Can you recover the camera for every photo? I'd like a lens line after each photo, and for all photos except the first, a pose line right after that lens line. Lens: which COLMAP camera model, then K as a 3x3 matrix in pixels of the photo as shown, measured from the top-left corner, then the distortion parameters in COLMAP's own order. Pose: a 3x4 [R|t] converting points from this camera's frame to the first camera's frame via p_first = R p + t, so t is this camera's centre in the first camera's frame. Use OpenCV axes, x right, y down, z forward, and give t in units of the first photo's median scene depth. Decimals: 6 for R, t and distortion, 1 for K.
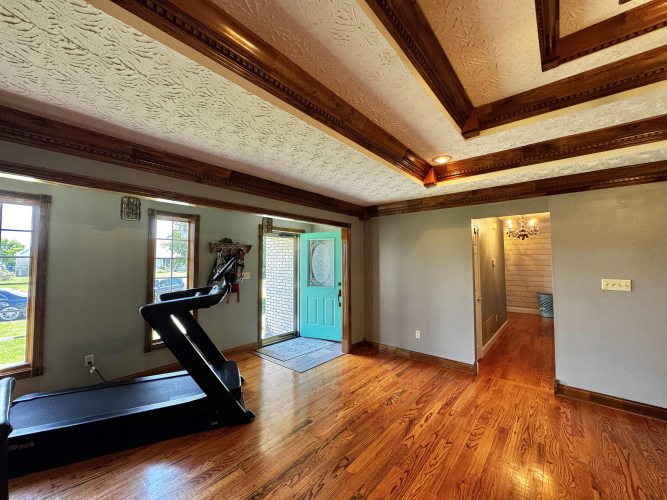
lens RADIAL K [[265.9, 0, 332.9], [0, 265.9, 247.8], [0, 0, 1]] dist [-0.001181, -0.000497]
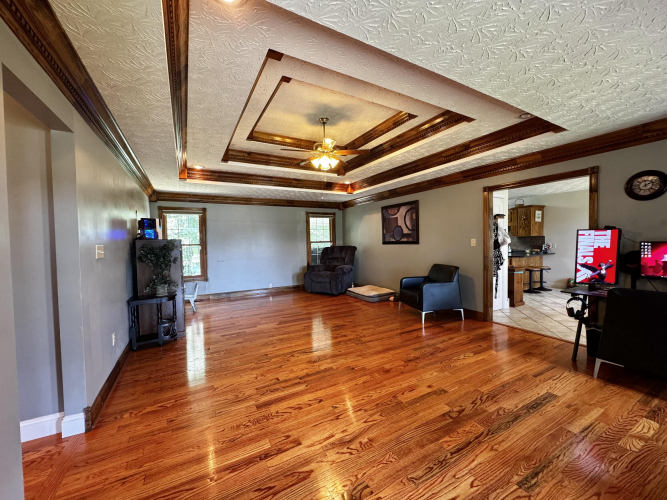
lens RADIAL K [[265.9, 0, 330.6], [0, 265.9, 250.8], [0, 0, 1]] dist [-0.001181, -0.000497]
pose [[-0.934795, 0.001596, 0.355184, 0.081512], [-0.002220, 0.999944, -0.010335, 0.134258], [-0.355180, -0.010450, -0.934739, 1.439692]]
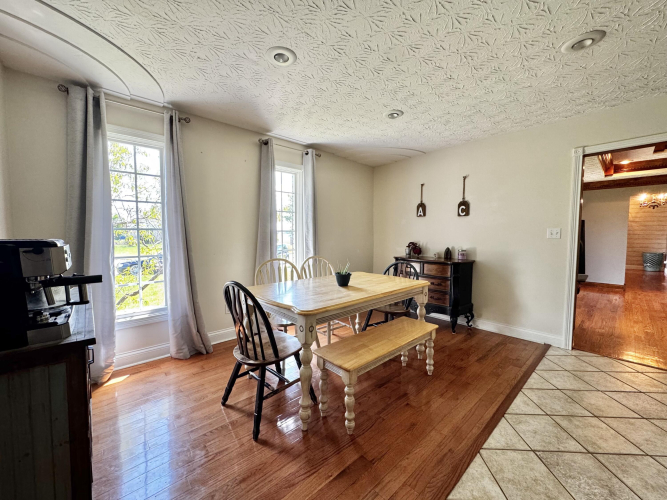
lens RADIAL K [[265.9, 0, 331.5], [0, 265.9, 248.7], [0, 0, 1]] dist [-0.001181, -0.000497]
pose [[0.991565, 0.013028, -0.128954, -1.325687], [0.001512, 0.993705, 0.112014, 0.029500], [0.129602, -0.111264, 0.985304, -1.054367]]
